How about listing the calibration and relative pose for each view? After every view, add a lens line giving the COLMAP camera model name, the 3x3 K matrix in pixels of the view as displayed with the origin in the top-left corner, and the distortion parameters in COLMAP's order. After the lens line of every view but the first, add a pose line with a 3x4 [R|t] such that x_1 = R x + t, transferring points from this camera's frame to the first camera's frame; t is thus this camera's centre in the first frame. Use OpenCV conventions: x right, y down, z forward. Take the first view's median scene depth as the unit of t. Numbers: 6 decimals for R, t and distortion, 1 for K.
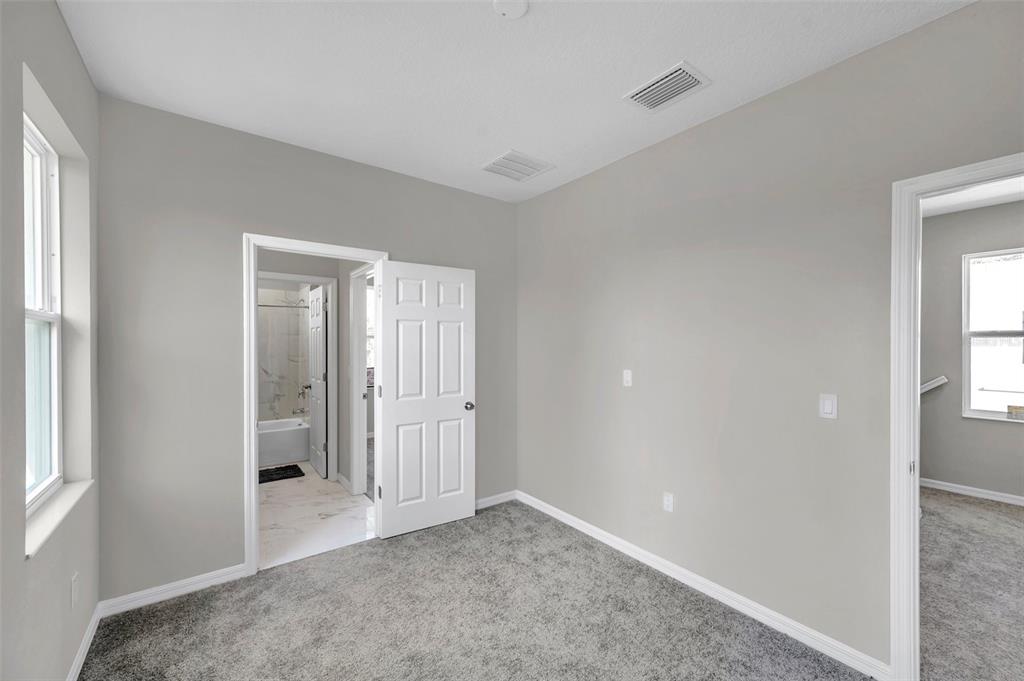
lens RADIAL K [[407.6, 0, 513.6], [0, 407.6, 342.2], [0, 0, 1]] dist [0.000464, 0.000216]
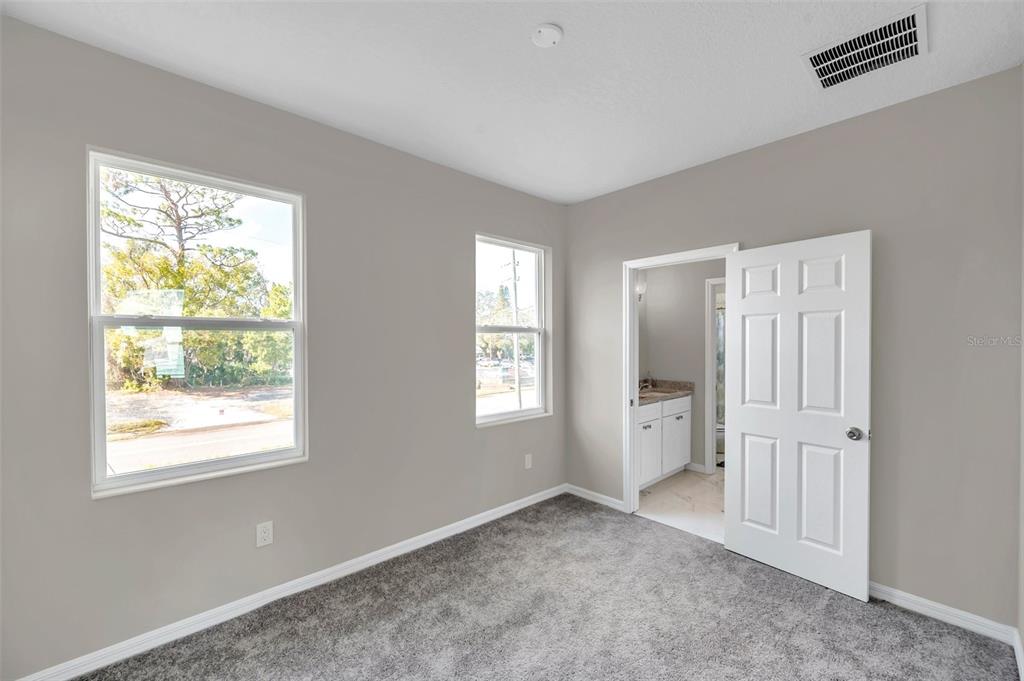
lens RADIAL K [[407.6, 0, 517.5], [0, 407.6, 345.6], [0, 0, 1]] dist [0.000464, 0.000216]
pose [[0.110220, 0.004531, -0.993897, 0.575480], [0.004768, 0.999976, 0.005088, 0.004972], [0.993896, -0.005300, 0.110196, 0.427078]]
